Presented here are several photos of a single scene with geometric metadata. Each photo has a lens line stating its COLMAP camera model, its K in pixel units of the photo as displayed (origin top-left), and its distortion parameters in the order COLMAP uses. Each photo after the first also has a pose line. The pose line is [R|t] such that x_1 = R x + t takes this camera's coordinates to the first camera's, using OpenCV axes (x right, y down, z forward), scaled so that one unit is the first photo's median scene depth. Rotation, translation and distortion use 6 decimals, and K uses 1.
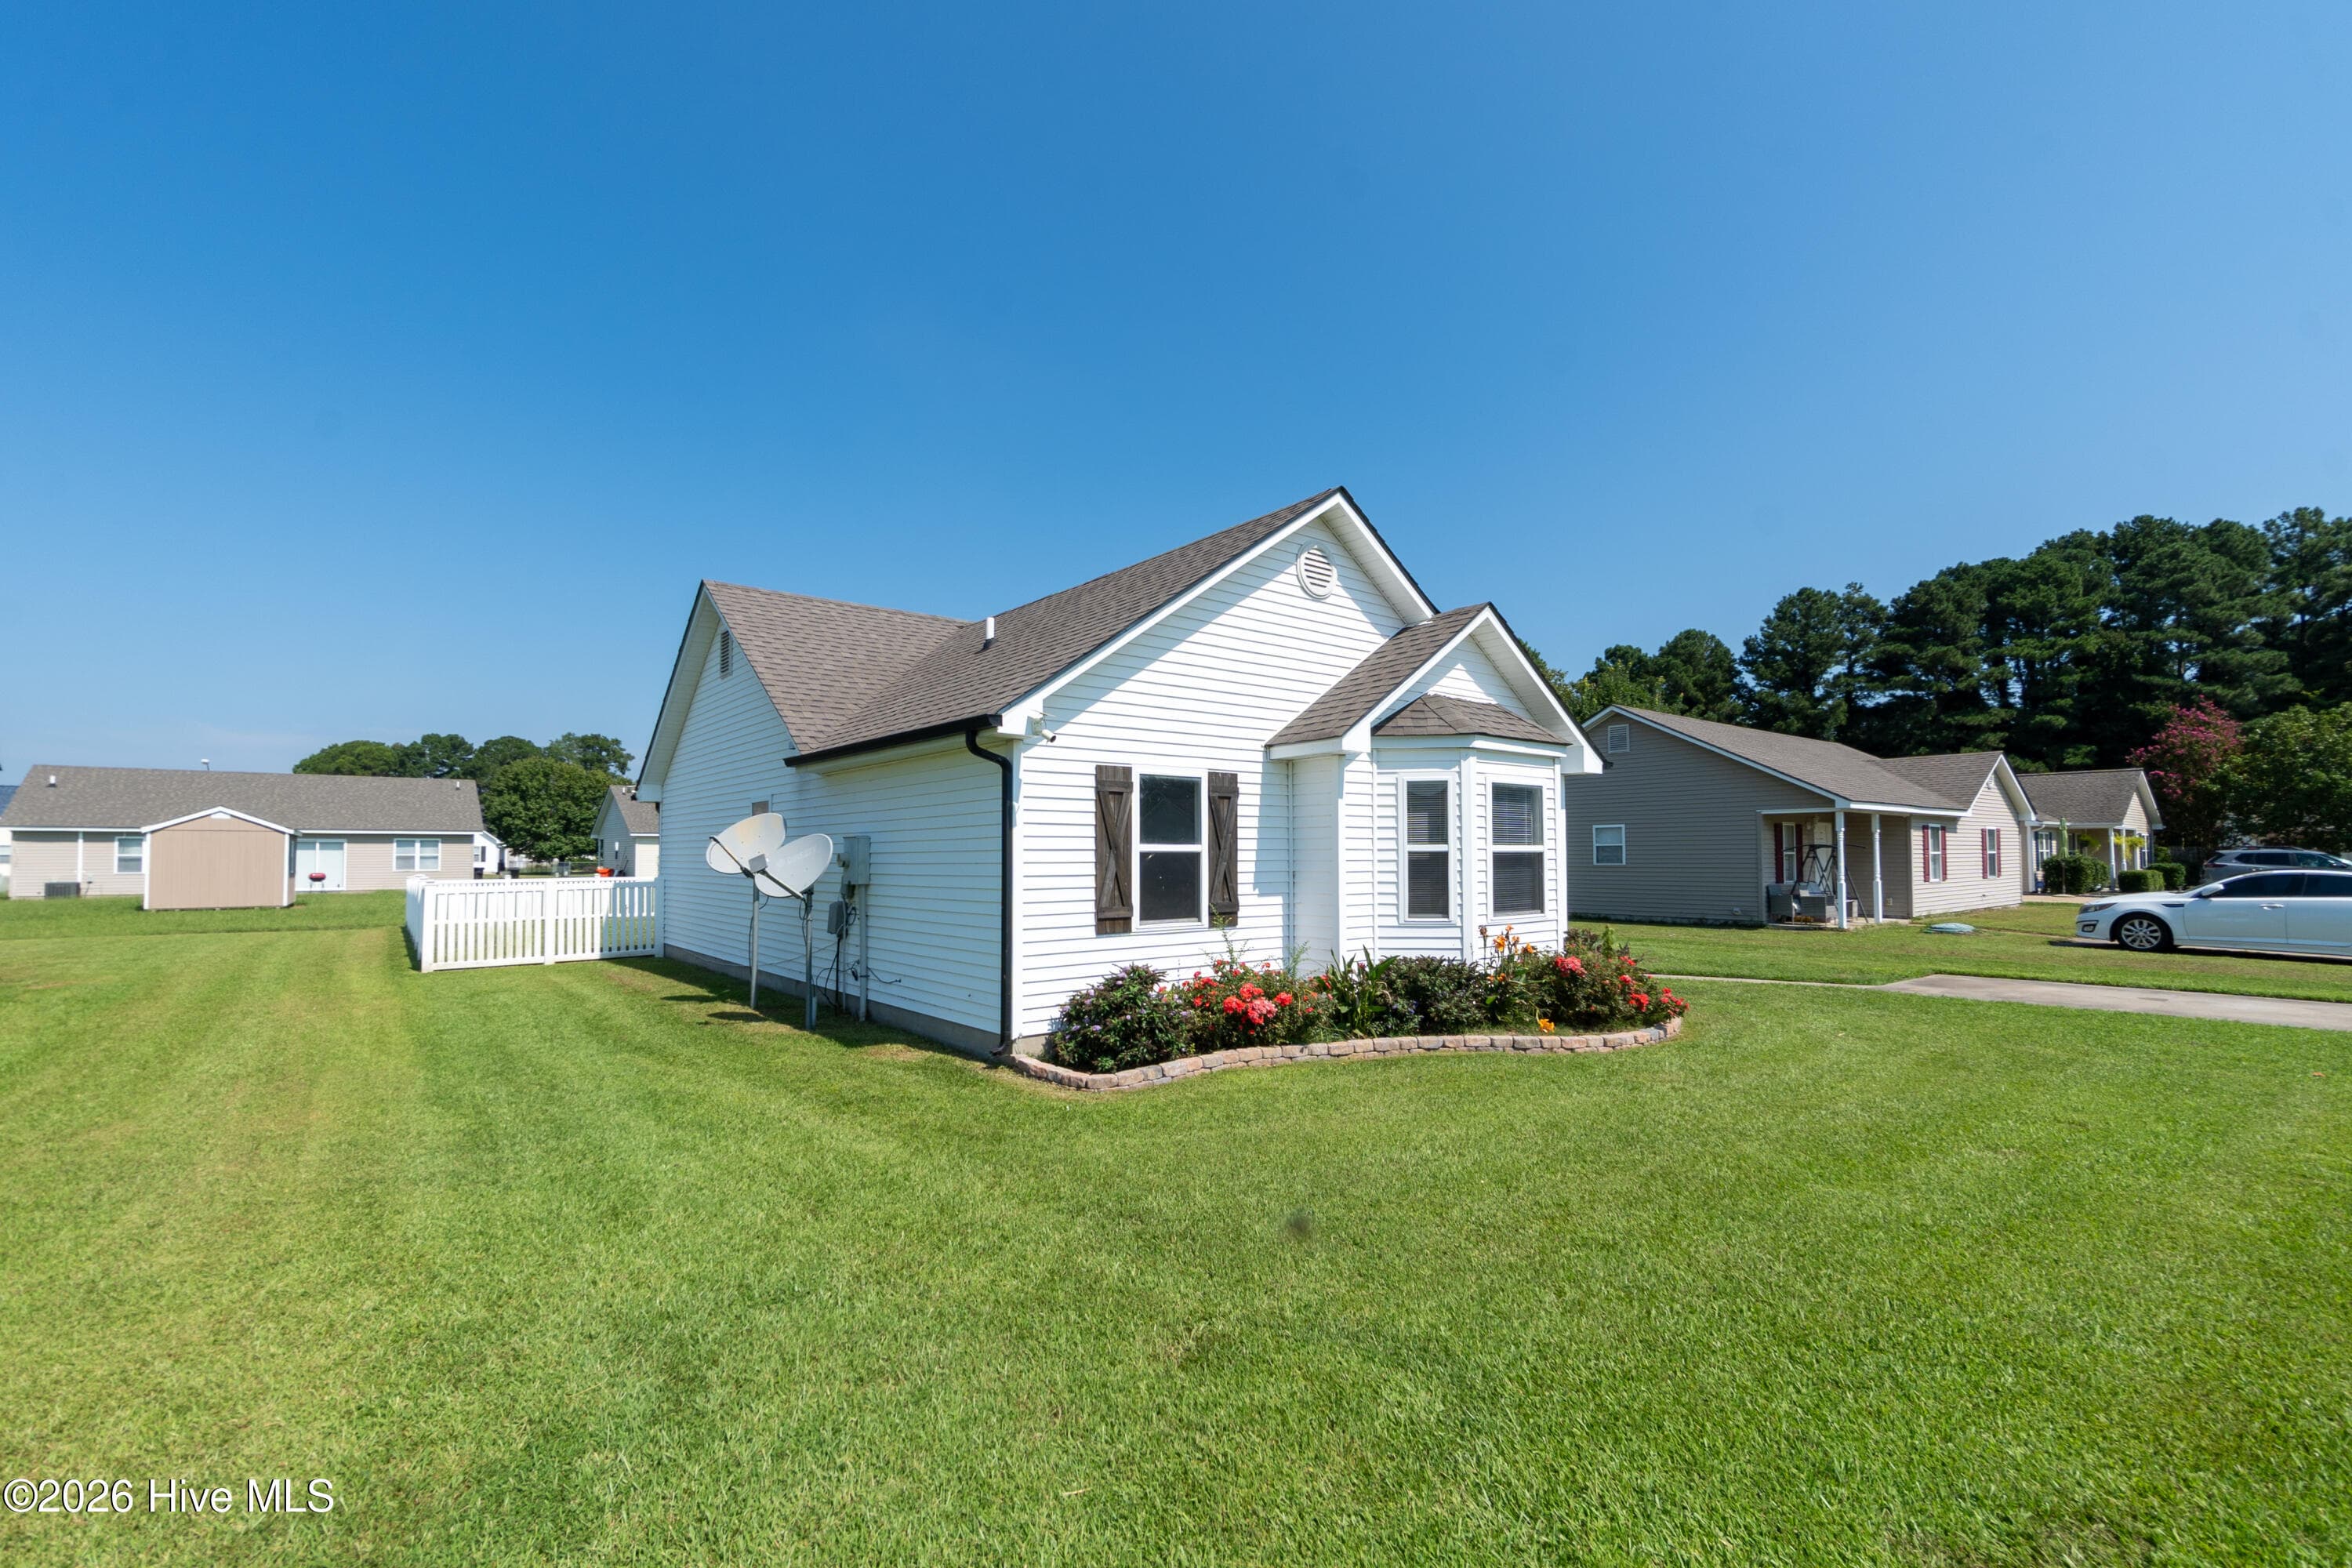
lens RADIAL K [[1002.3, 0, 1167.2], [0, 1002.3, 832.8], [0, 0, 1]] dist [-0.000677, 0.000676]
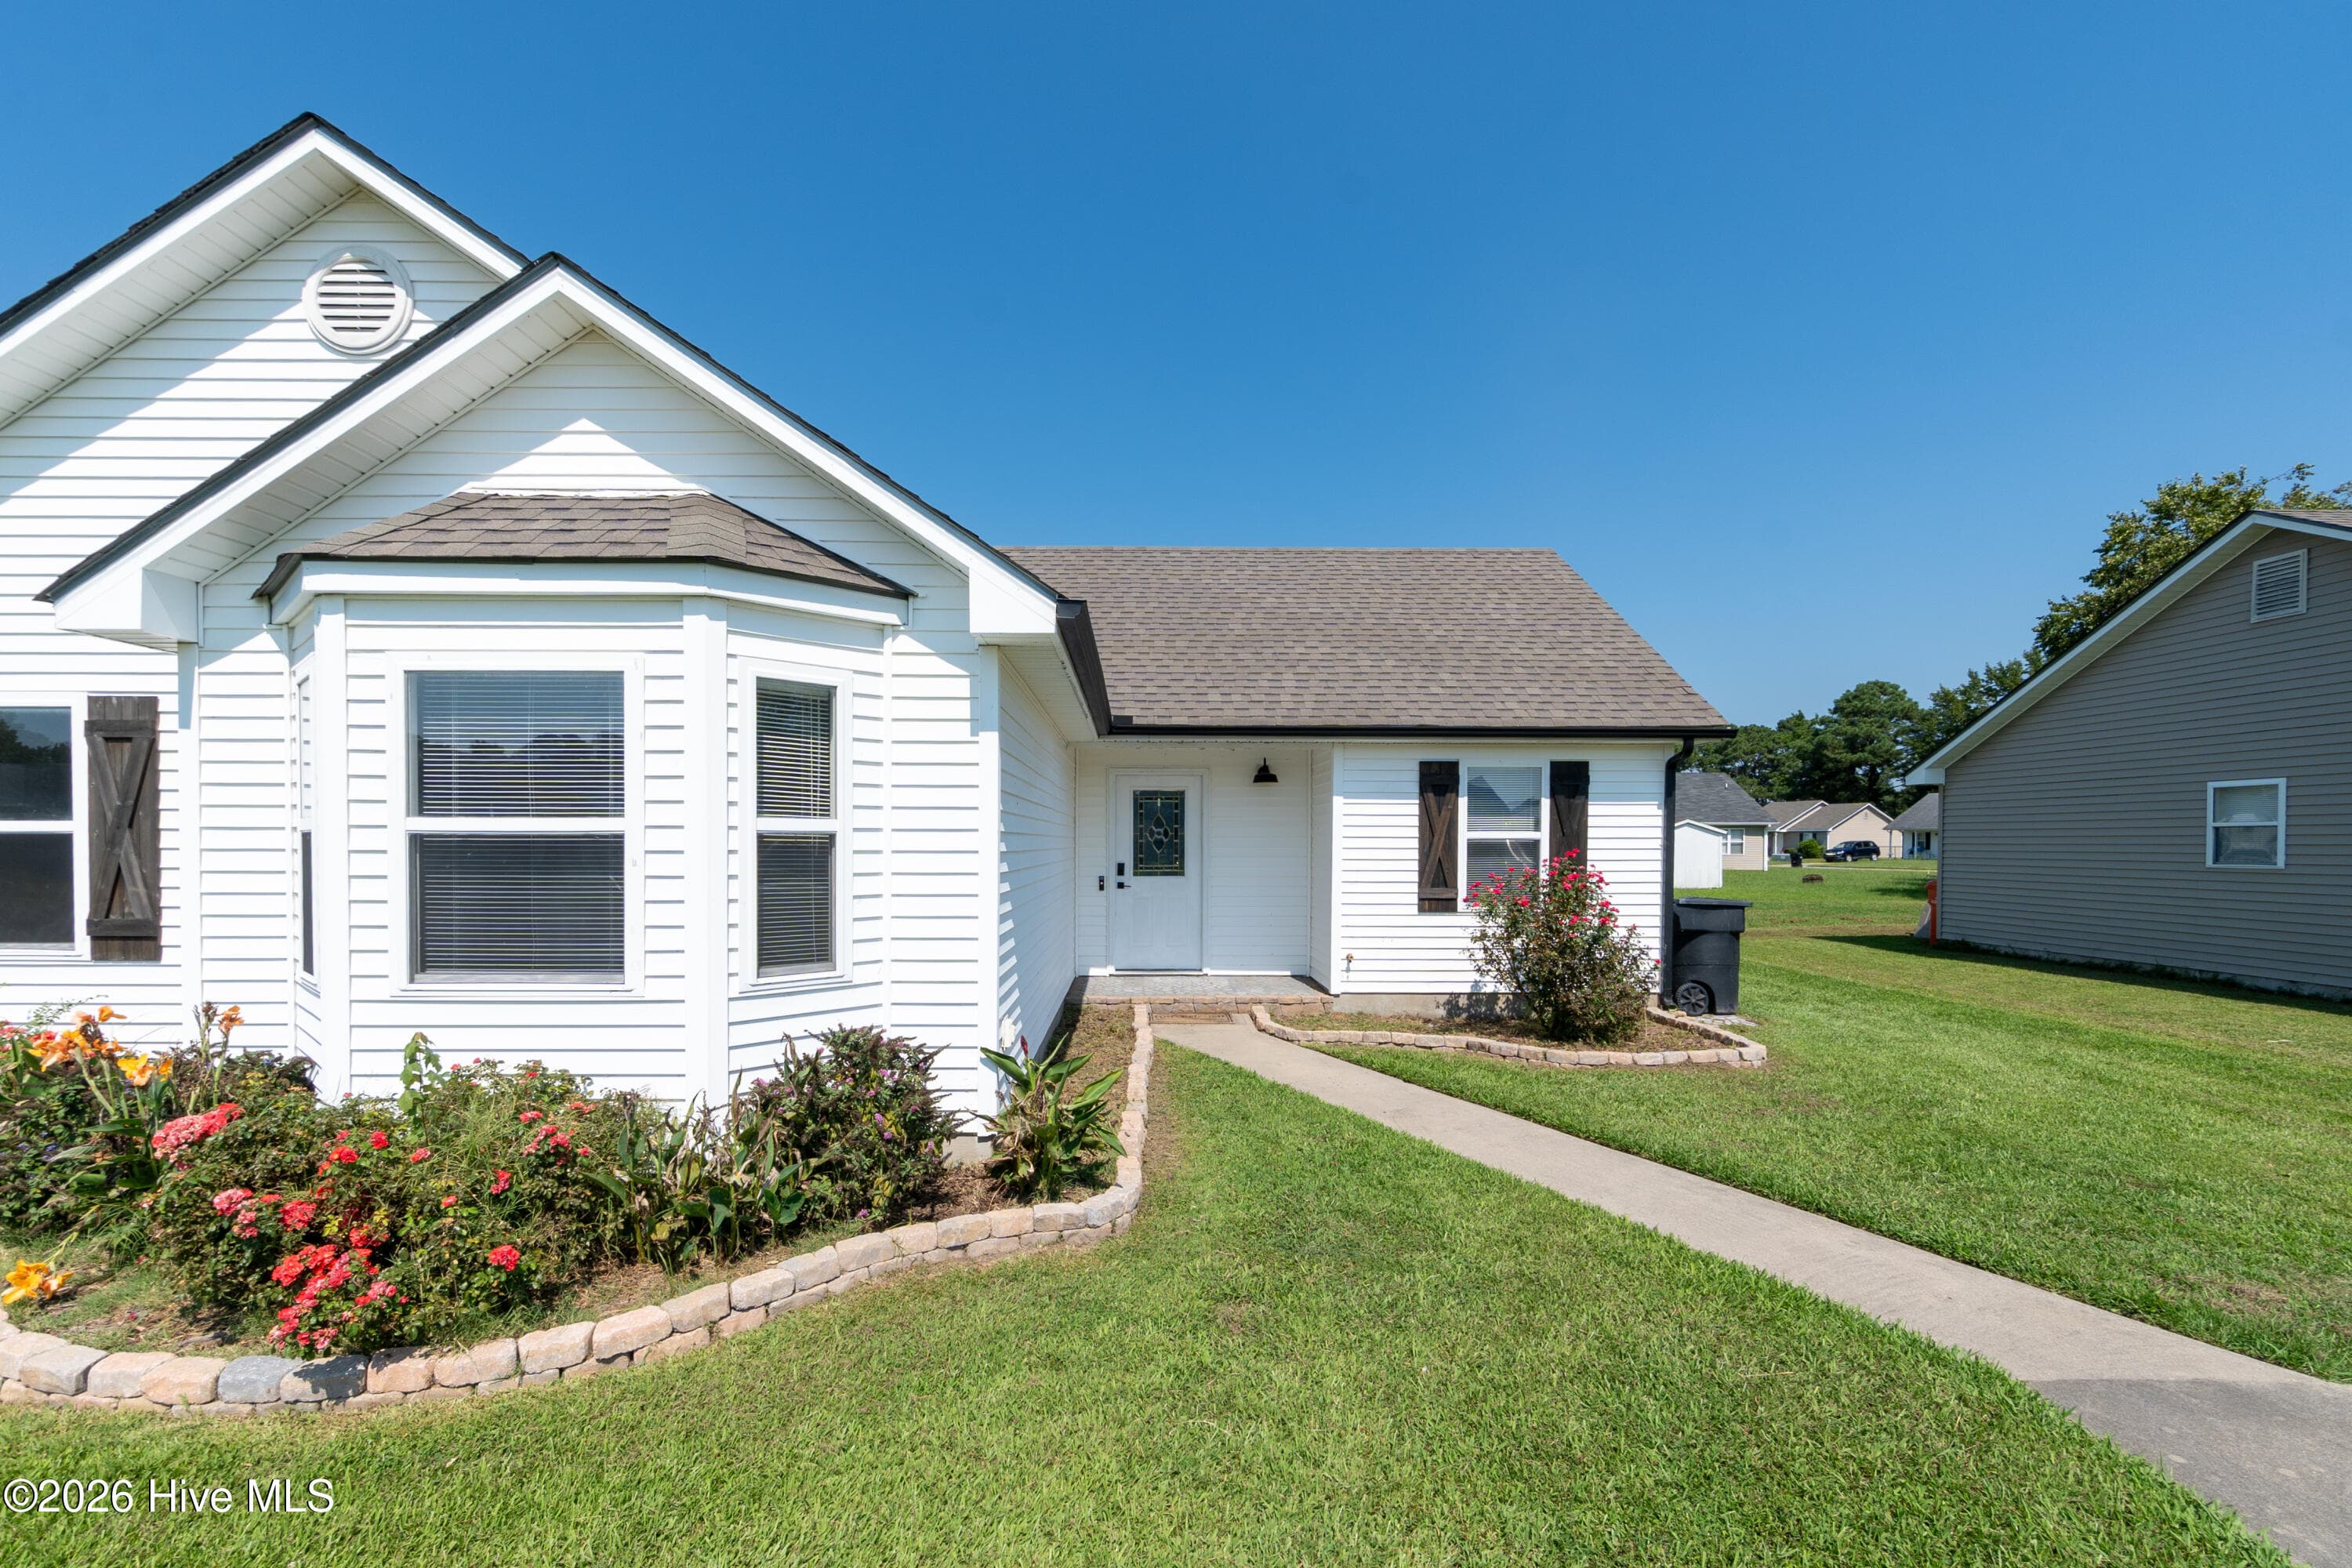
lens RADIAL K [[1002.3, 0, 1145.9], [0, 1002.3, 879.5], [0, 0, 1]] dist [-0.000677, 0.000676]
pose [[0.779284, 0.027606, -0.626063, 0.804131], [0.009355, 0.998405, 0.055669, 0.017443], [0.626601, -0.049239, 0.777783, 0.824805]]
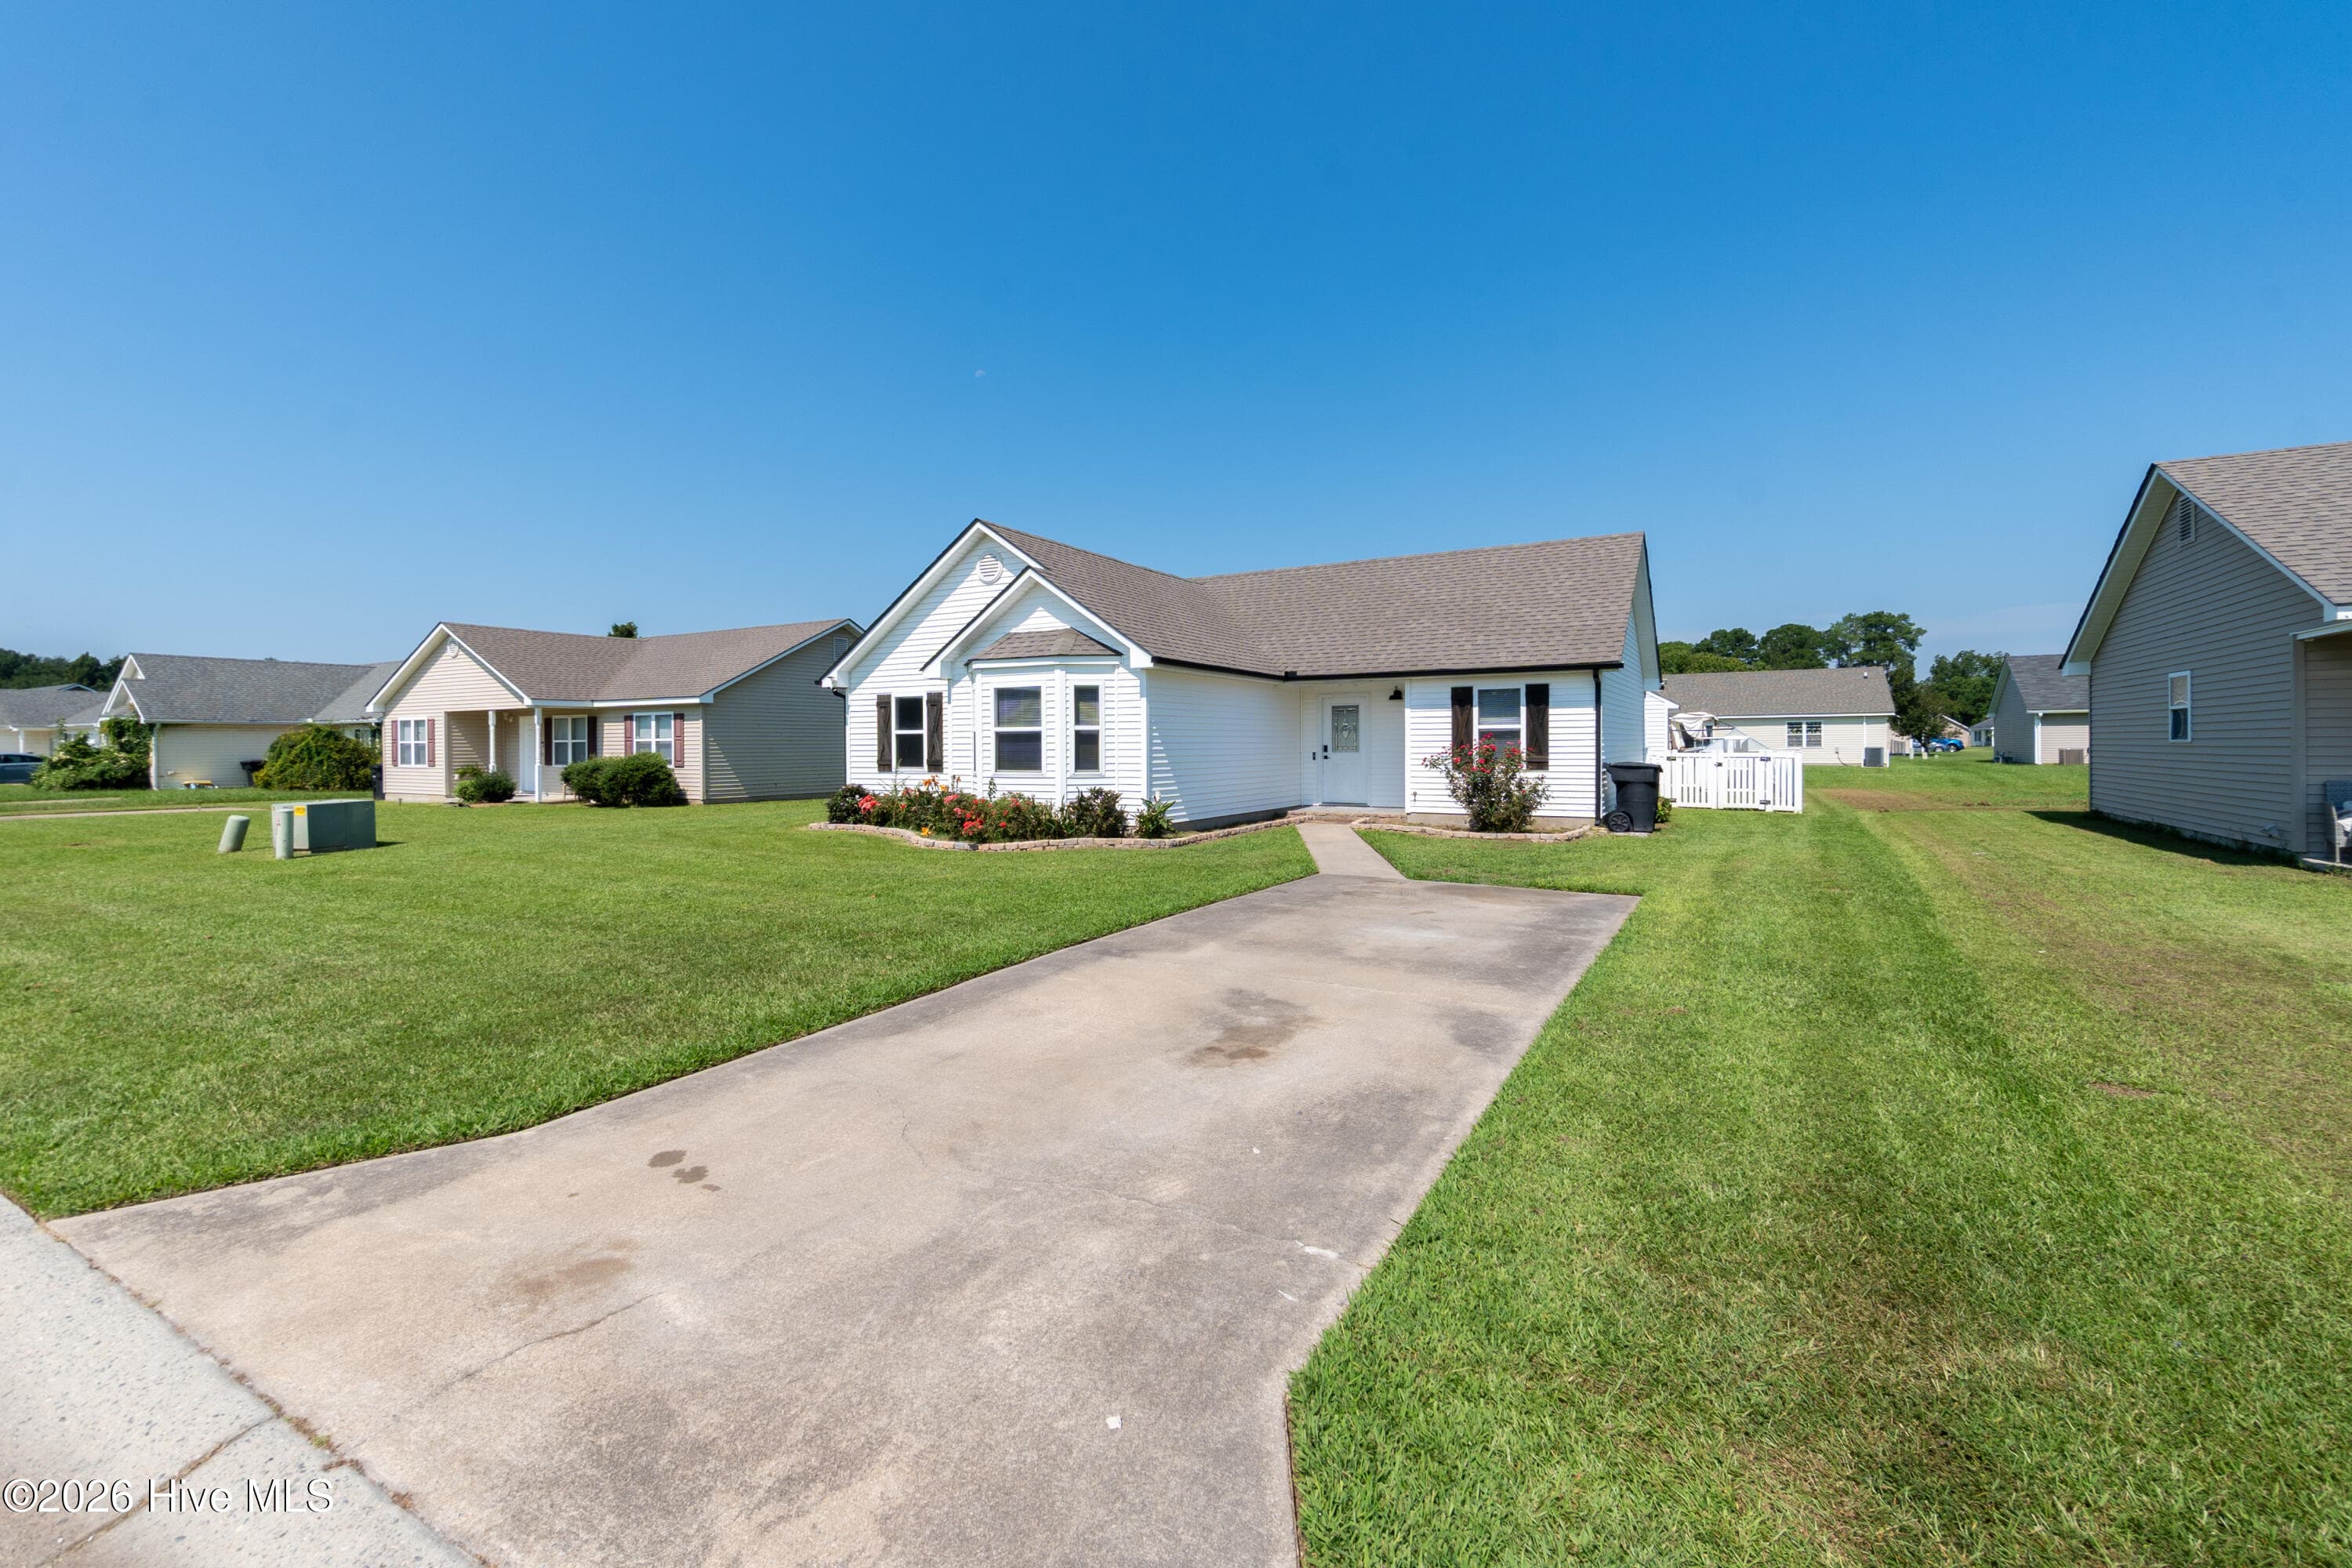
lens RADIAL K [[1002.3, 0, 1192.7], [0, 1002.3, 769.8], [0, 0, 1]] dist [-0.000677, 0.000676]
pose [[0.373978, 0.023720, -0.927134, 1.844563], [0.026008, 0.999012, 0.036050, 0.029518], [0.927073, -0.037594, 0.372991, 0.662934]]
